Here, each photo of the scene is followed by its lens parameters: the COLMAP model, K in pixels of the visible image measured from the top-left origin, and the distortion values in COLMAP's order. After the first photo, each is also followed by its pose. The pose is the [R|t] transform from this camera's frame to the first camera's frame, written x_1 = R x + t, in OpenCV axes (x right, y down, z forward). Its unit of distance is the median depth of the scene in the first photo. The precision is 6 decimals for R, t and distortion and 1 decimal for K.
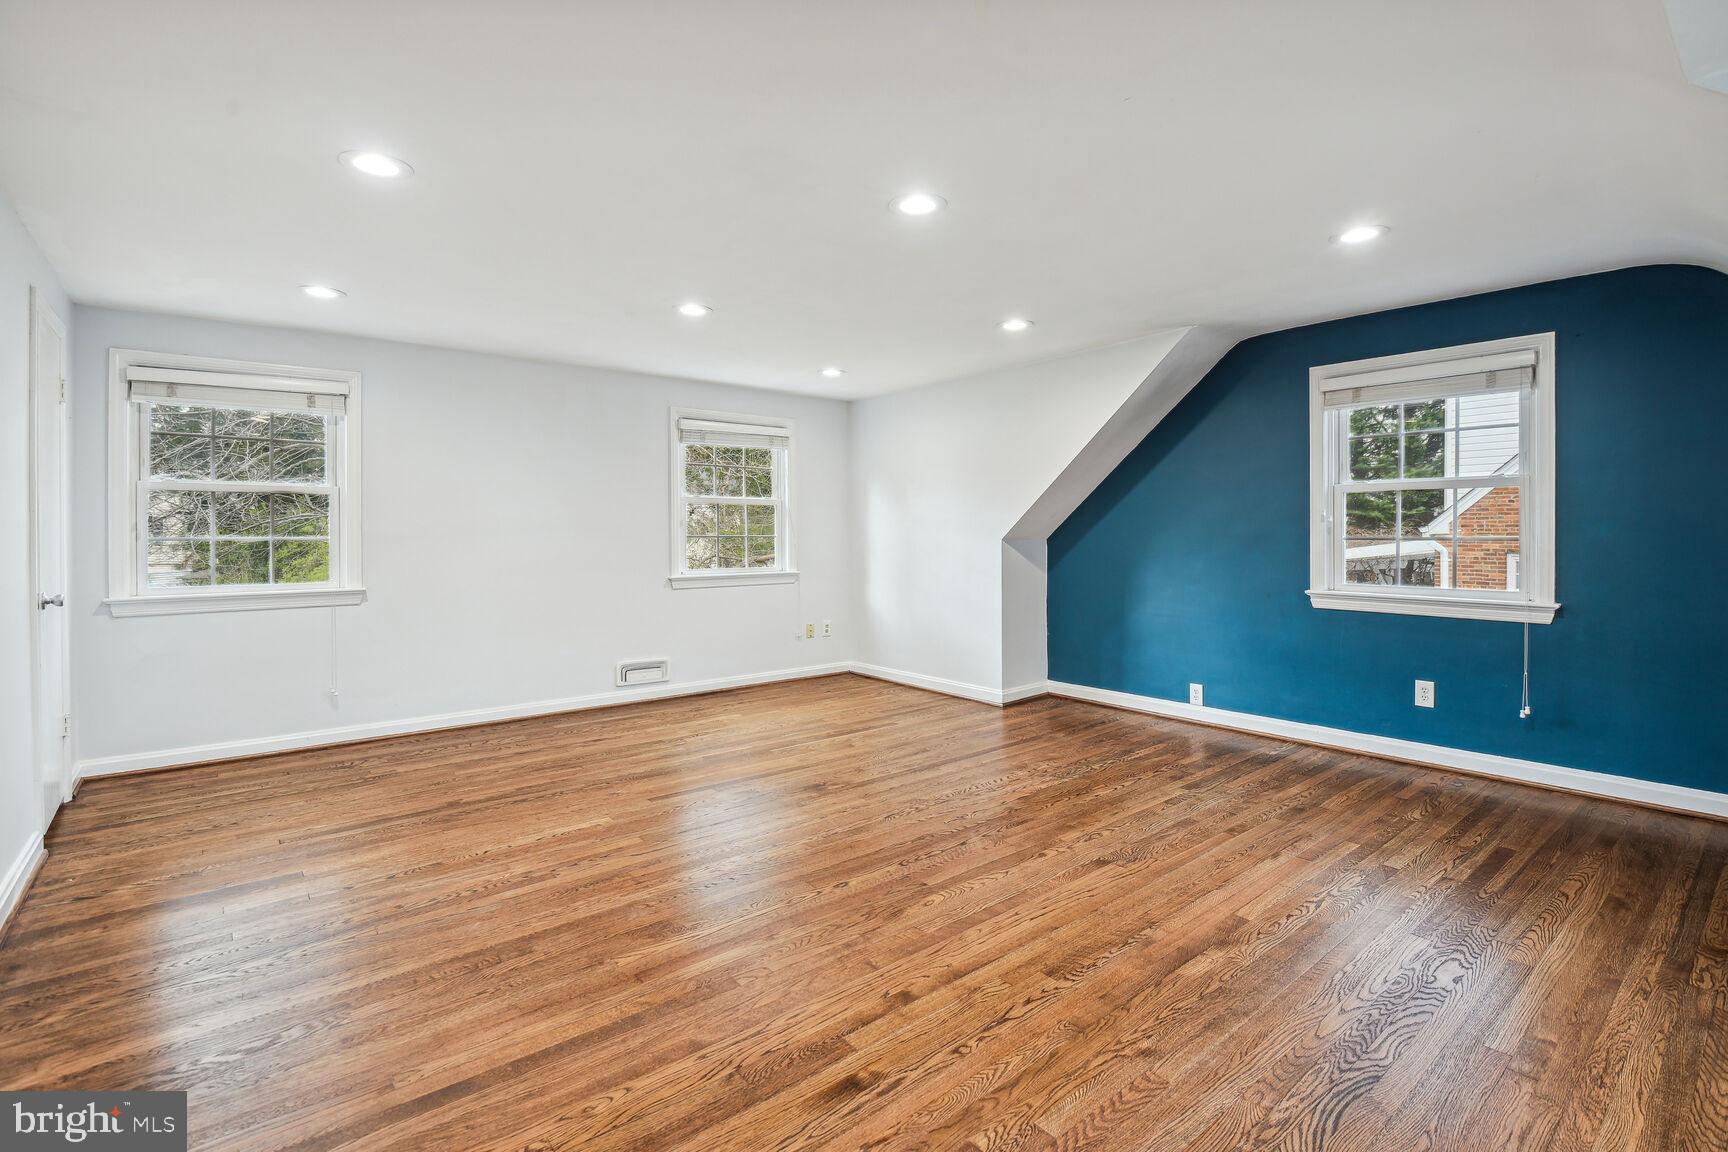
lens RADIAL K [[774.4, 0, 885.8], [0, 774.4, 537.8], [0, 0, 1]] dist [0.050037, -0.021560]
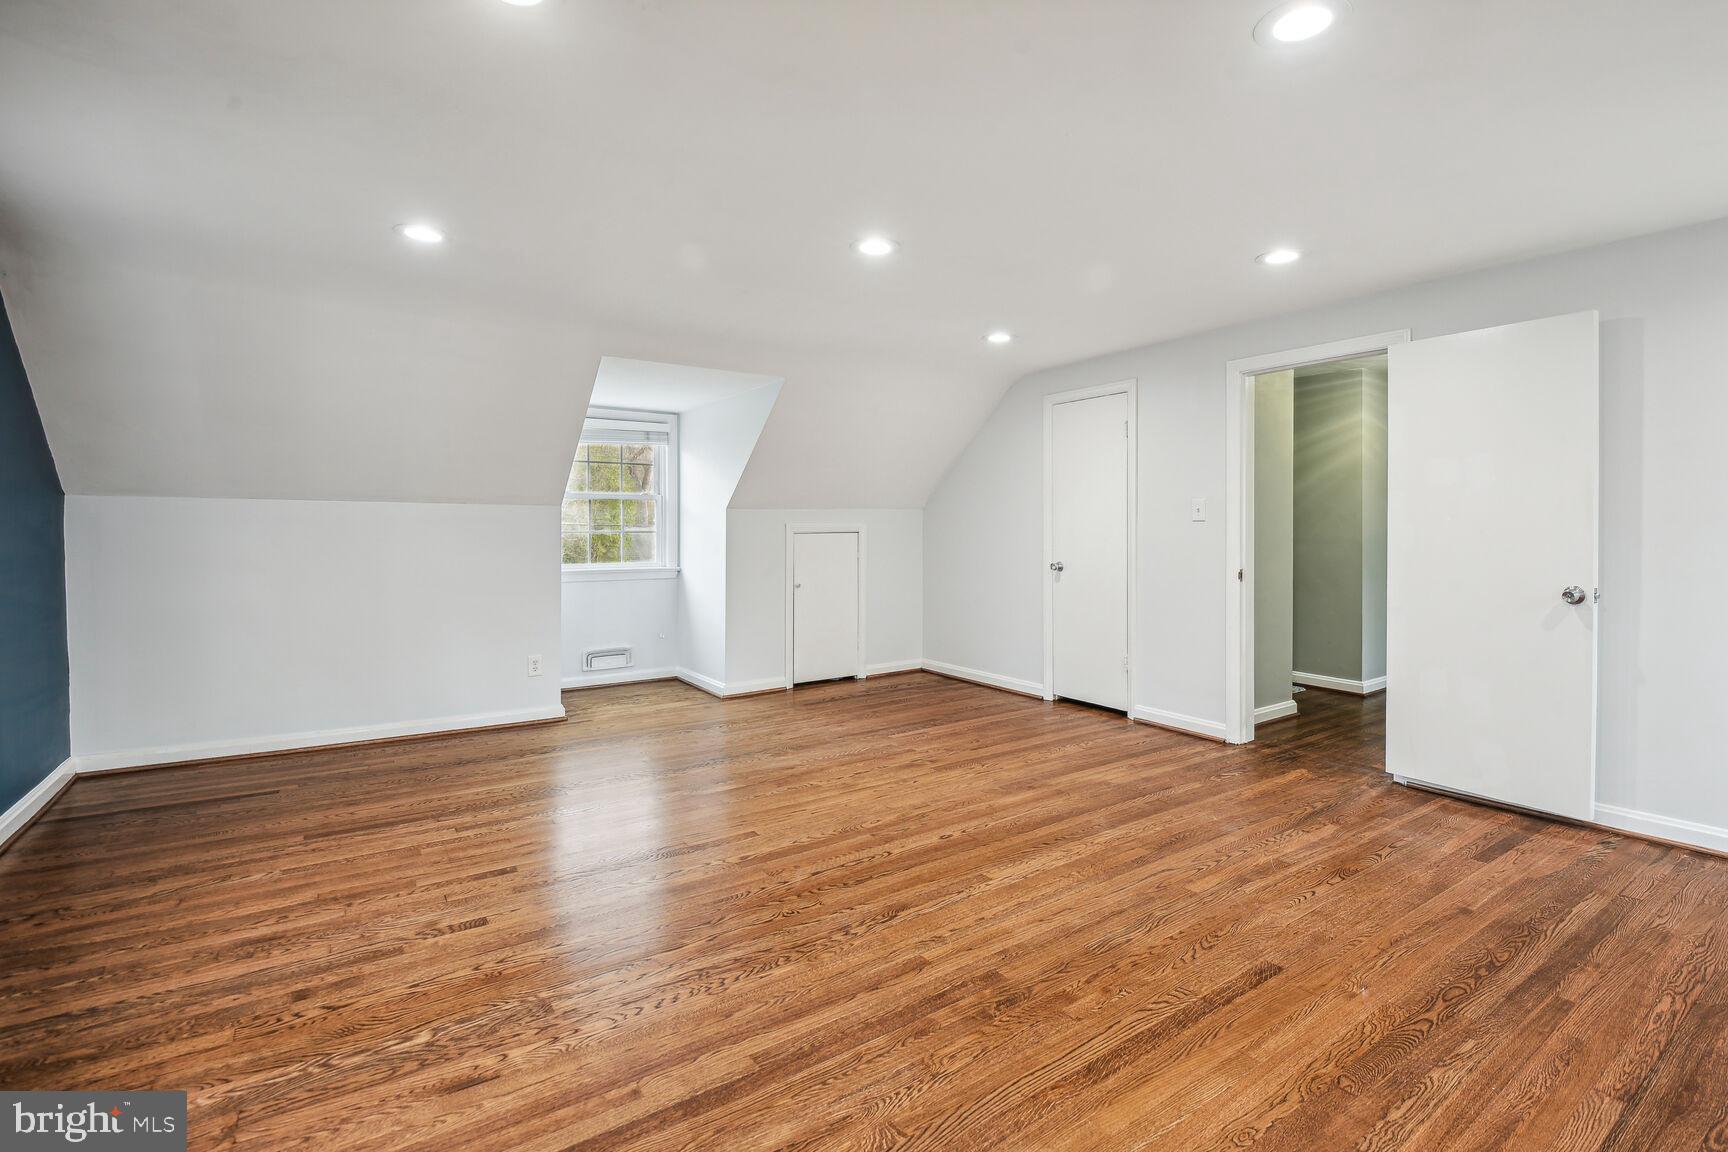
lens RADIAL K [[774.4, 0, 885.8], [0, 774.4, 537.8], [0, 0, 1]] dist [0.050037, -0.021560]
pose [[-0.996366, 0.007200, 0.084866, -0.064730], [0.008542, 0.999844, 0.015461, -0.010262], [-0.084742, 0.016129, -0.996272, 1.975713]]
